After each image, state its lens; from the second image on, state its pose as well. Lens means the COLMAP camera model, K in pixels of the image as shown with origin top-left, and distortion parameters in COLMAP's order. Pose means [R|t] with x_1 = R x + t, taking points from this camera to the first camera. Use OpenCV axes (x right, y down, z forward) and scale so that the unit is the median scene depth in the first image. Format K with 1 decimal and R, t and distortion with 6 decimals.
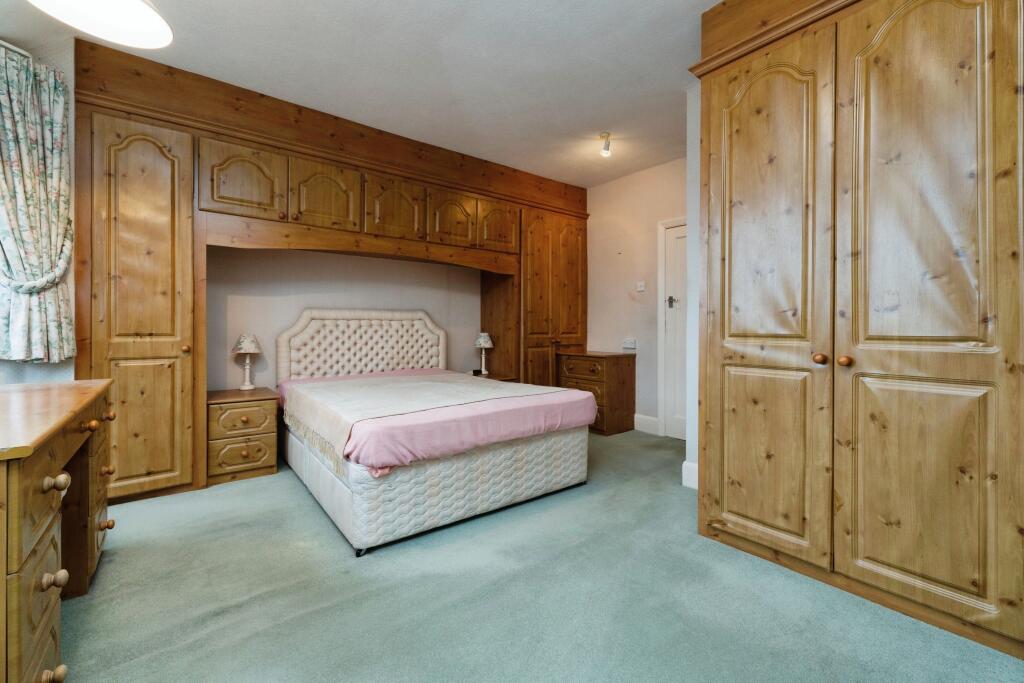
lens RADIAL K [[432.6, 0, 512.7], [0, 432.6, 334.8], [0, 0, 1]] dist [-0.000038, 0.000000]
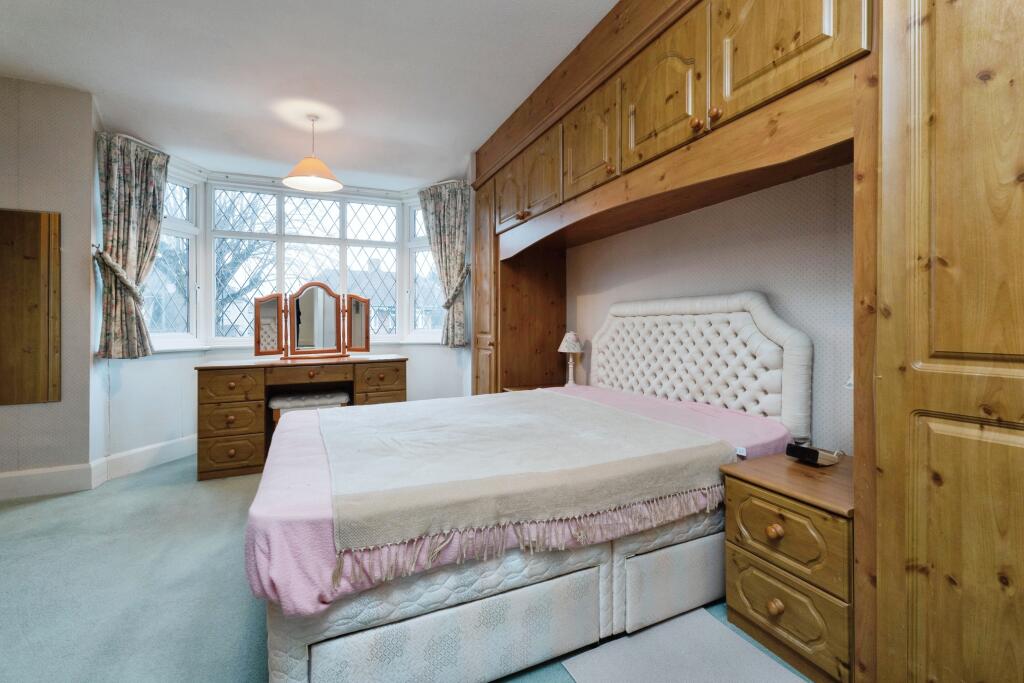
lens RADIAL K [[436.5, 0, 512.8], [0, 436.5, 322.3], [0, 0, 1]] dist [0.000115, -0.000008]
pose [[-0.227051, -0.001665, -0.973881, 0.328830], [-0.003456, 0.999994, -0.000904, -0.020739], [0.973877, 0.003160, -0.227056, 0.867938]]
